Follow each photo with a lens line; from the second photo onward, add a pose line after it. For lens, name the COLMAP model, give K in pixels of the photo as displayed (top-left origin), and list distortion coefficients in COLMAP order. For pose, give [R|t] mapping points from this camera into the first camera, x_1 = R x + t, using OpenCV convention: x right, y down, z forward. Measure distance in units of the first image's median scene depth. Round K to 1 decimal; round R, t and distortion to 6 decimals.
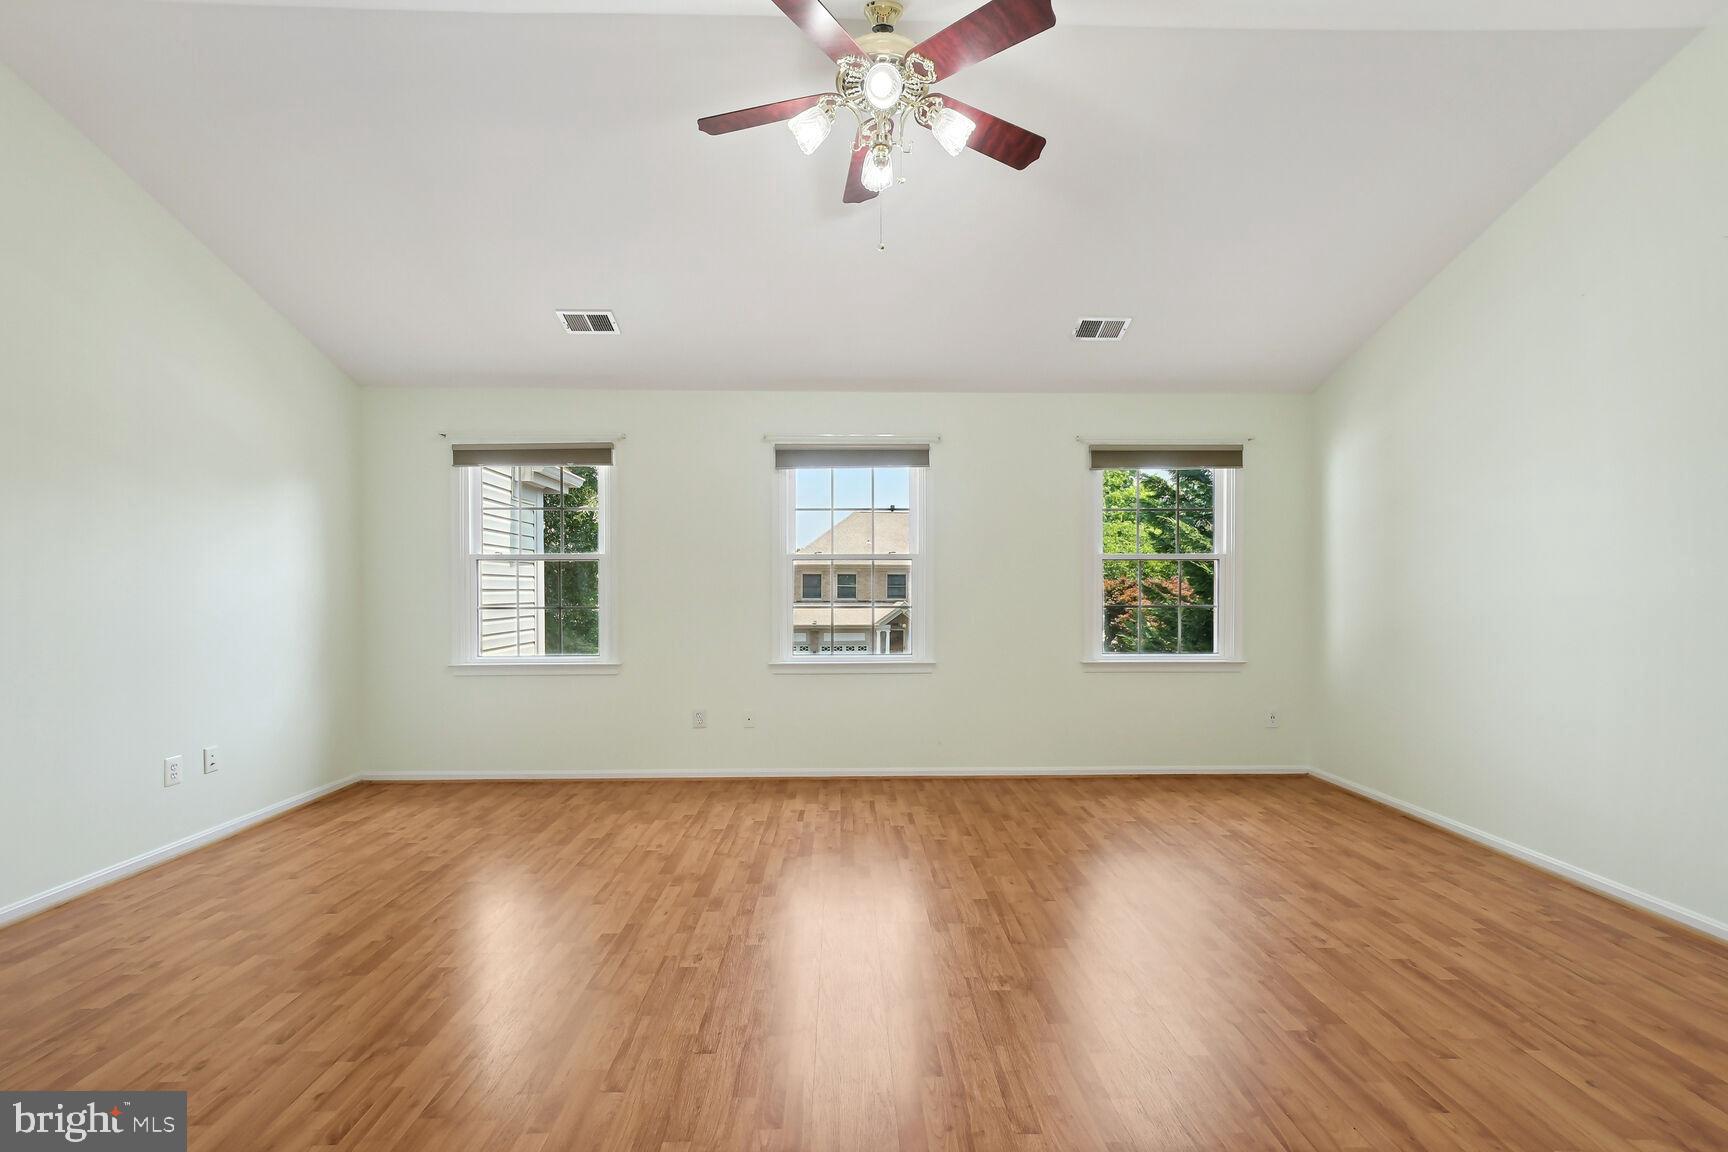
lens RADIAL K [[760.0, 0, 868.0], [0, 760.0, 583.6], [0, 0, 1]] dist [0.001165, 0.000498]
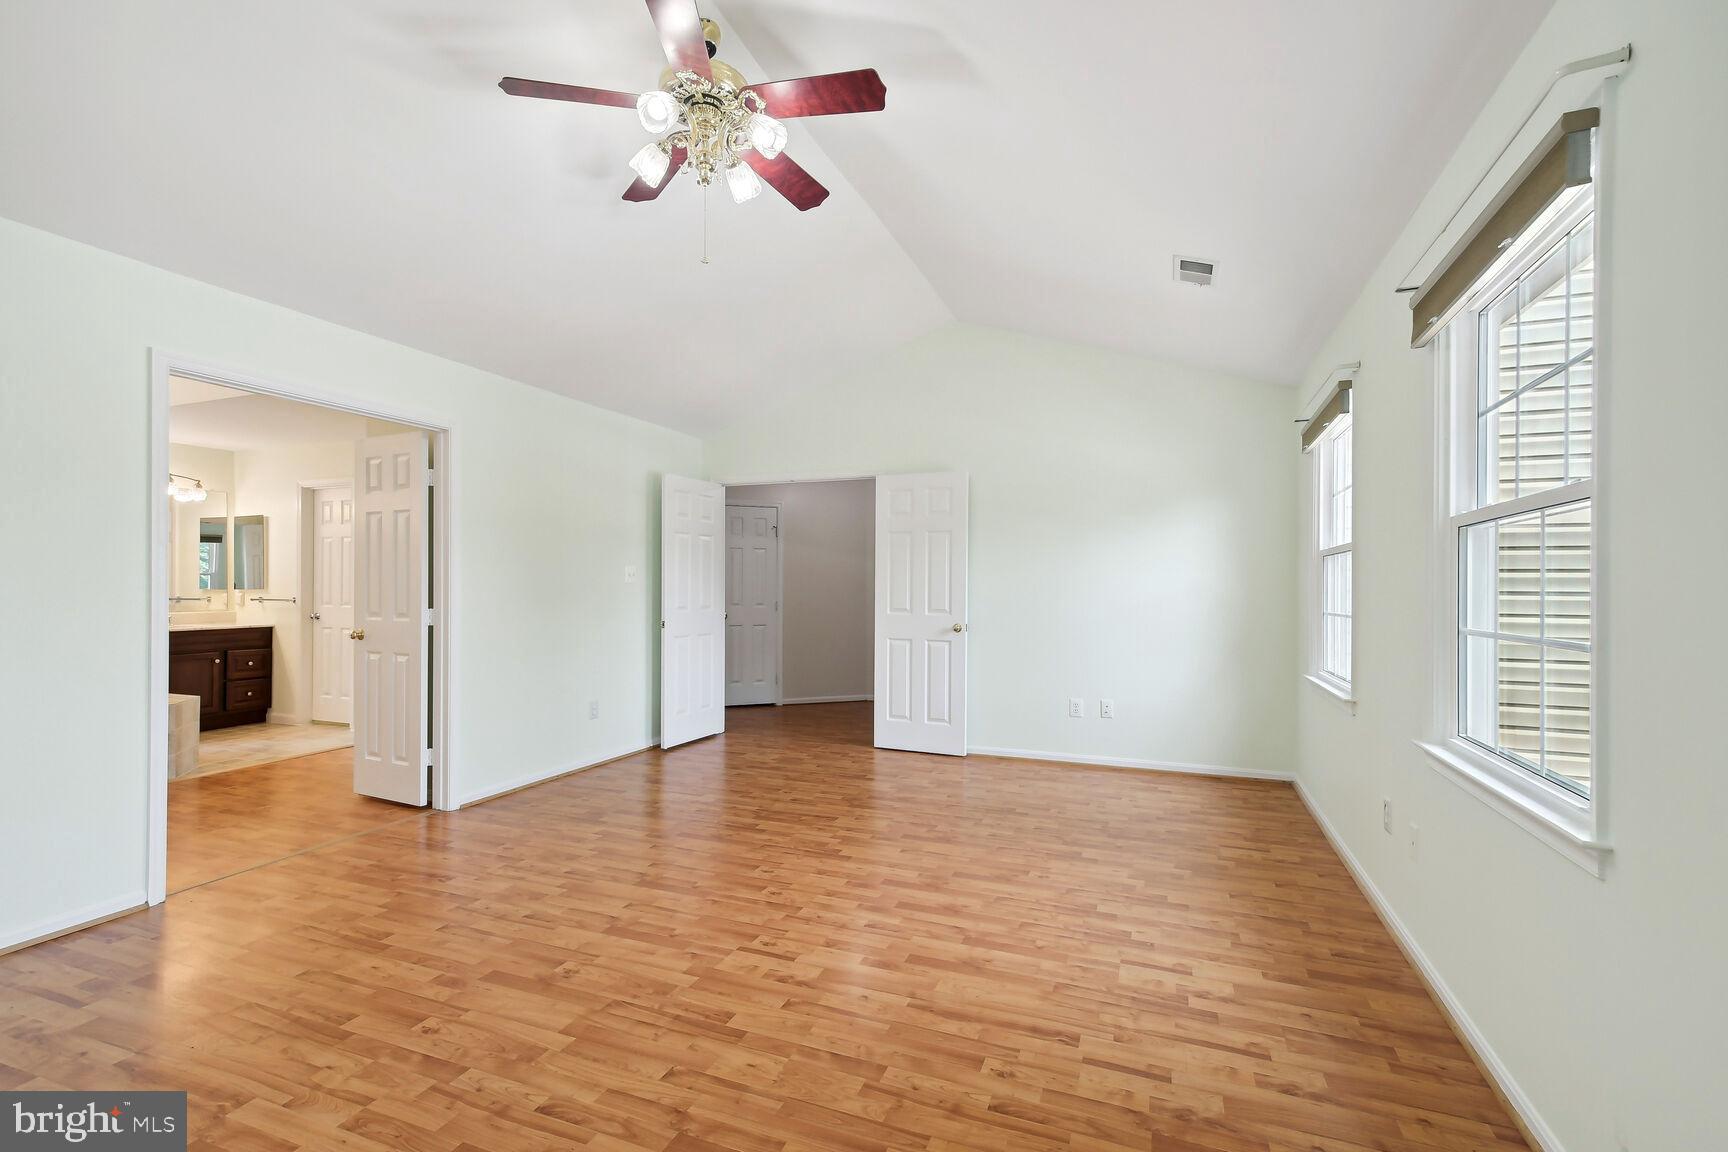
lens RADIAL K [[760.0, 0, 871.8], [0, 760.0, 584.2], [0, 0, 1]] dist [0.001165, 0.000498]
pose [[-0.393499, -0.006533, -0.919302, 0.571681], [-0.000158, 0.999975, -0.007038, 0.005856], [0.919325, -0.002624, -0.393491, 1.058275]]
